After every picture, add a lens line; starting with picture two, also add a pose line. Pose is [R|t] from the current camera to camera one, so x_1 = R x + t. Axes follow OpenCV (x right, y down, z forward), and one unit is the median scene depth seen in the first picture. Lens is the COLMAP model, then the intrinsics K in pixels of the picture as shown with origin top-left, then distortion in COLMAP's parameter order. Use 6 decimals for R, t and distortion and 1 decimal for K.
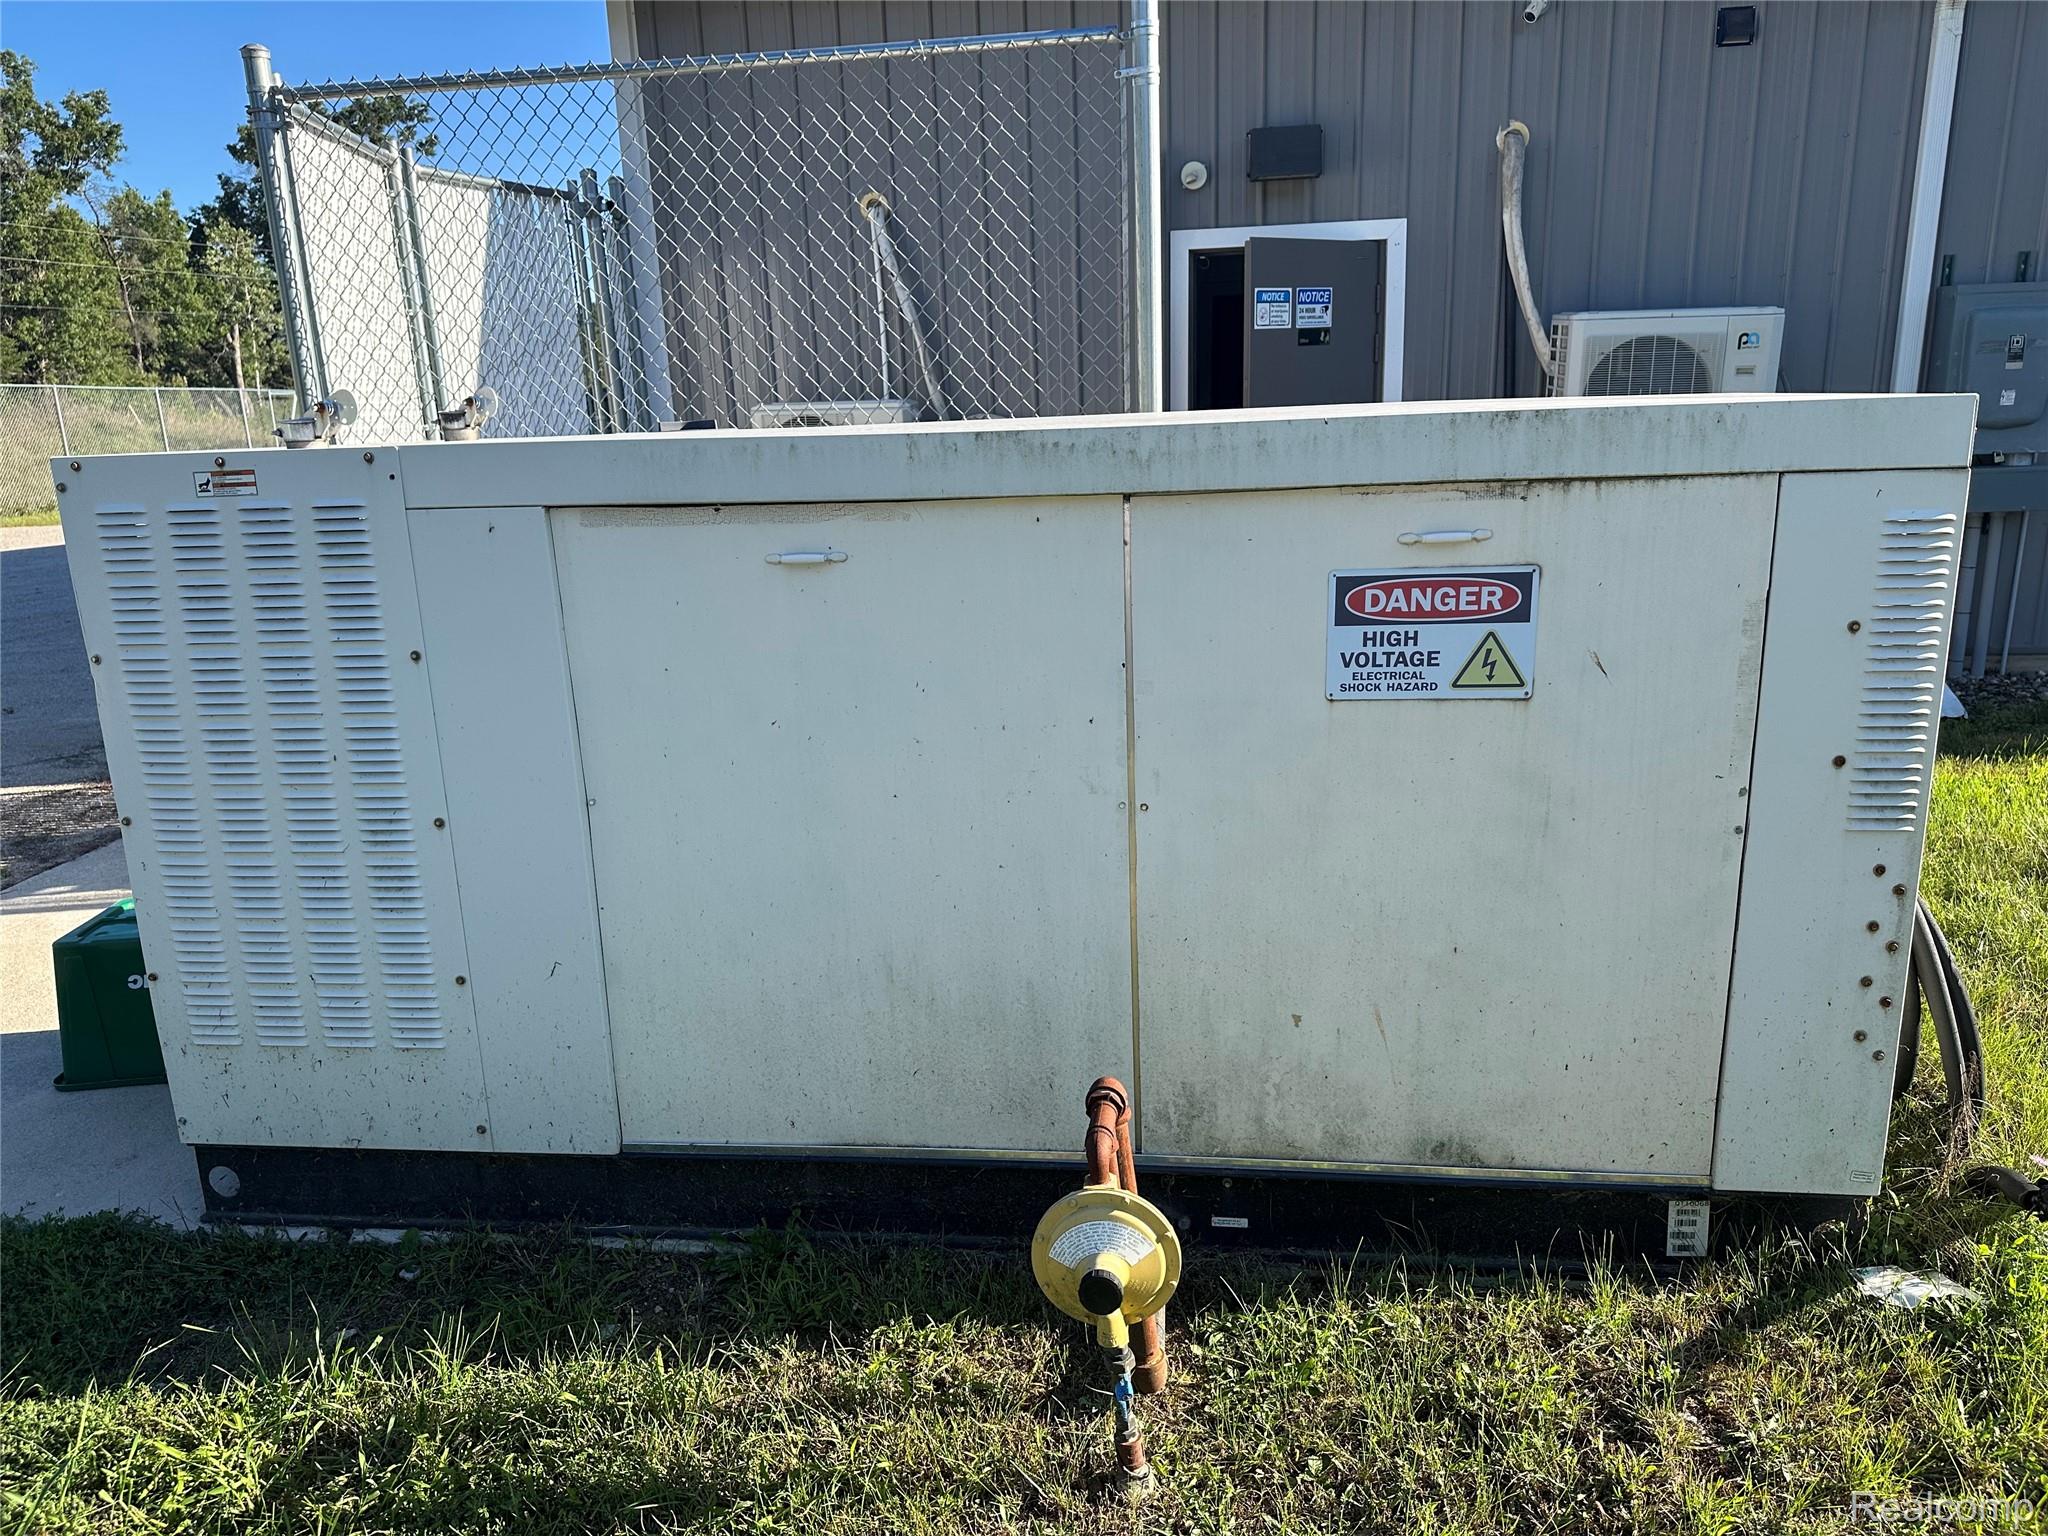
lens RADIAL K [[1456.0, 0, 1024.2], [0, 1456.0, 779.9], [0, 0, 1]] dist [-0.005062, -0.002990]
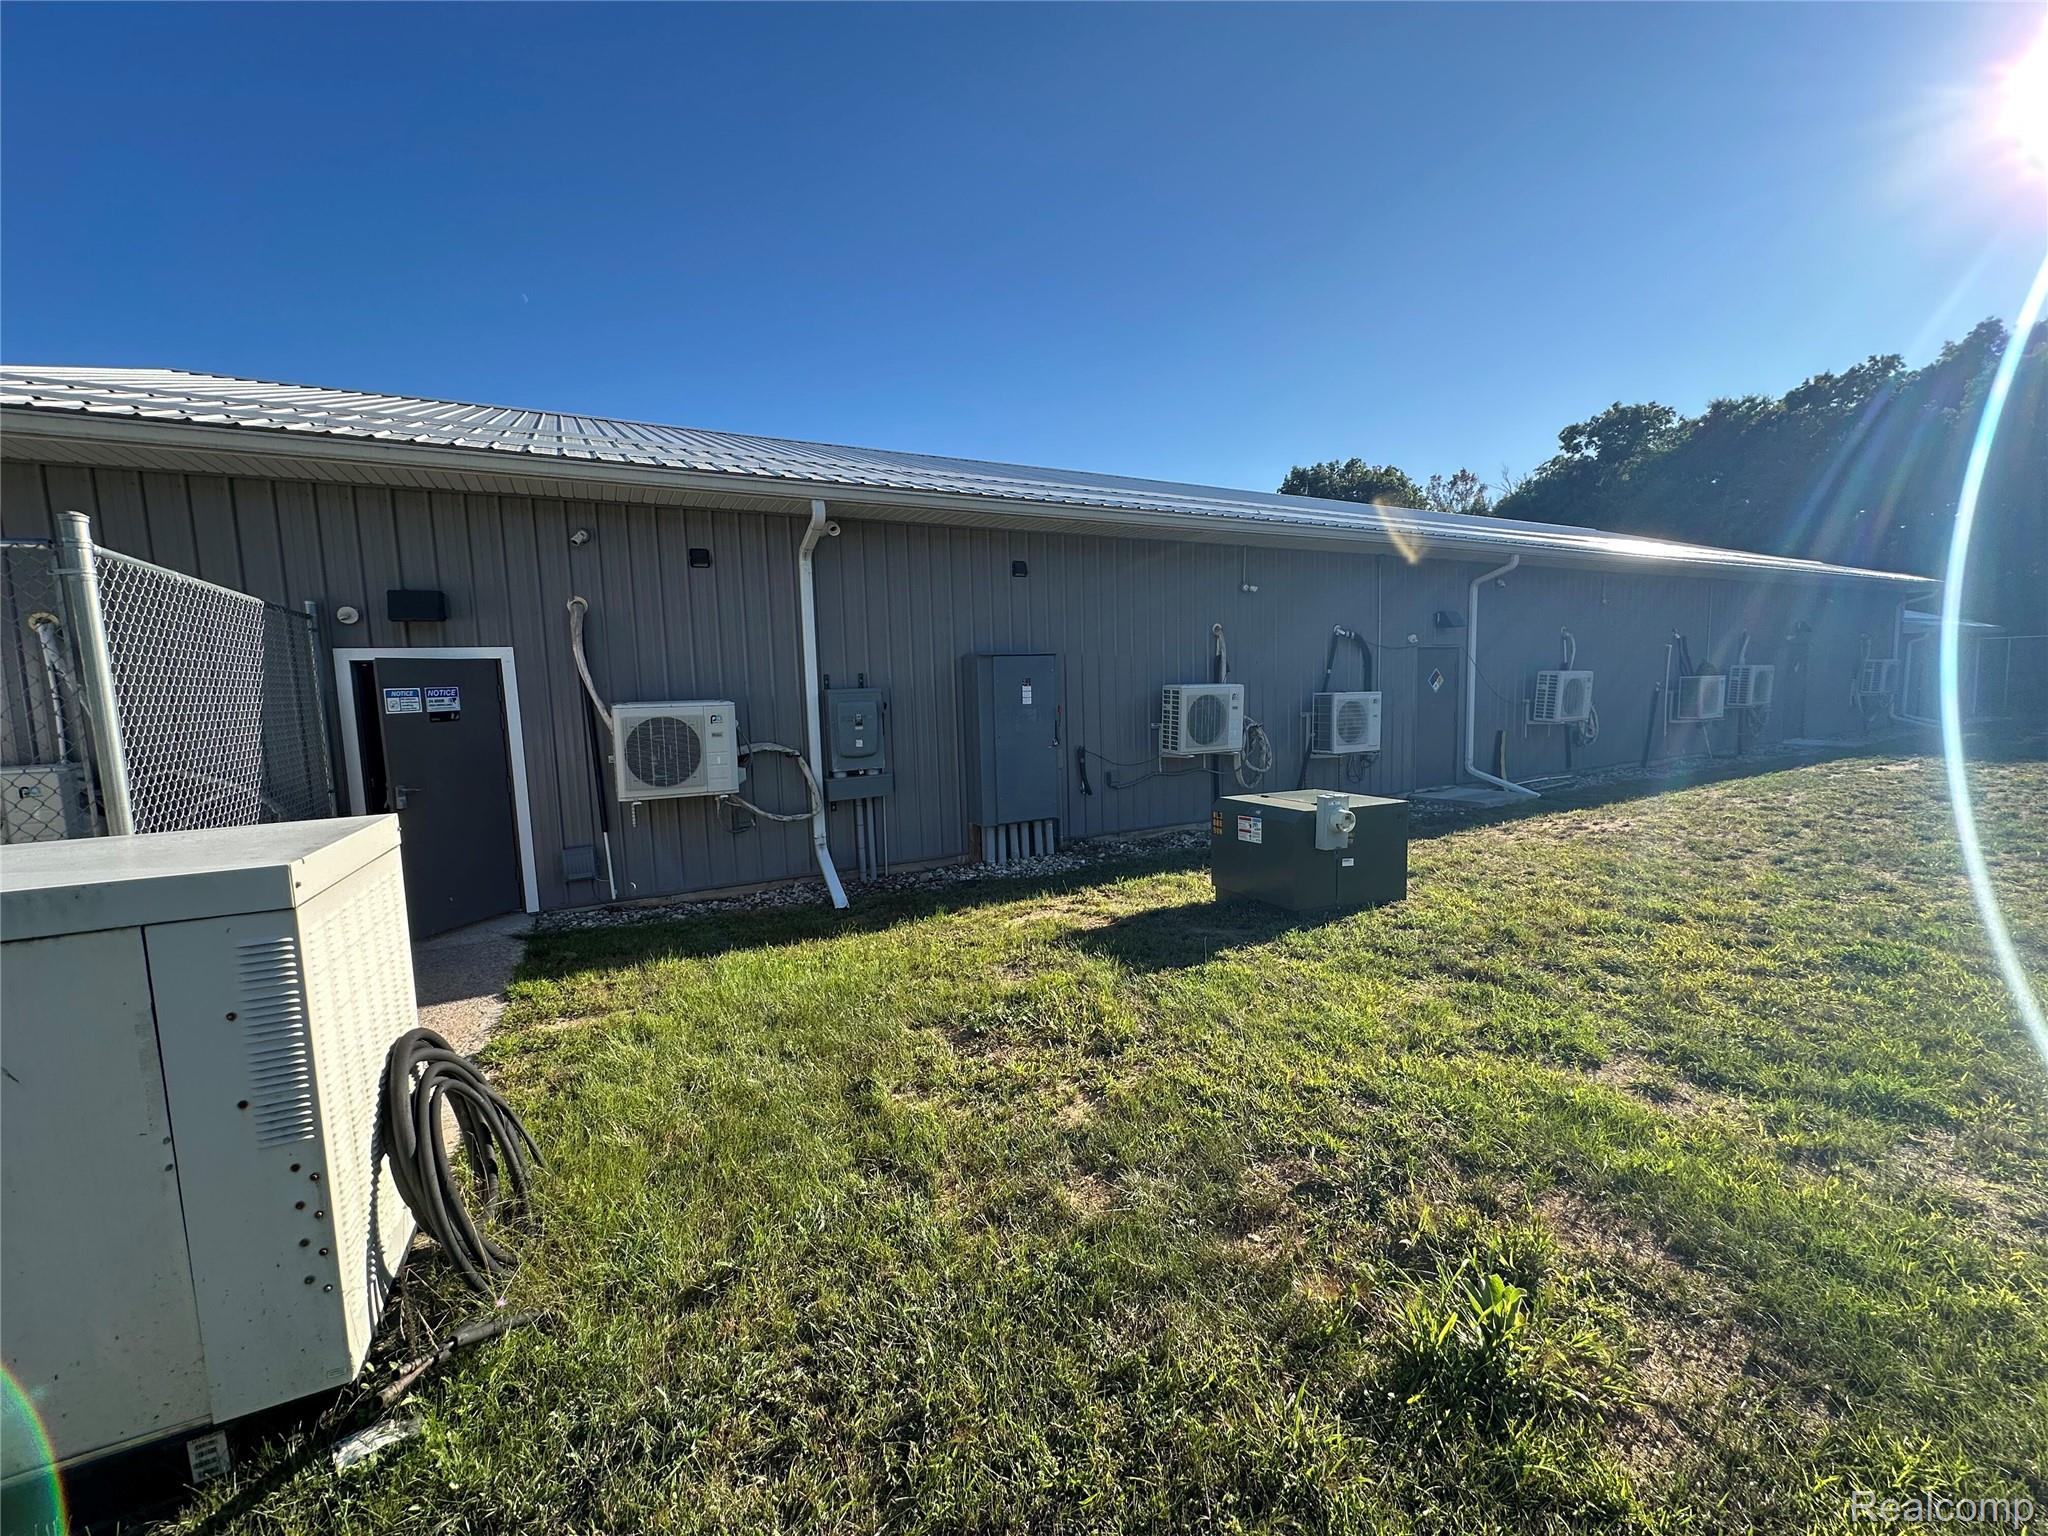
lens RADIAL K [[819.0, 0, 1024.4], [0, 819.0, 763.8], [0, 0, 1]] dist [0.000667, 0.000113]
pose [[0.839955, -0.041575, 0.541061, 0.250759], [0.141675, 0.979281, -0.144692, -0.037845], [-0.523835, 0.198190, 0.828443, -0.058344]]
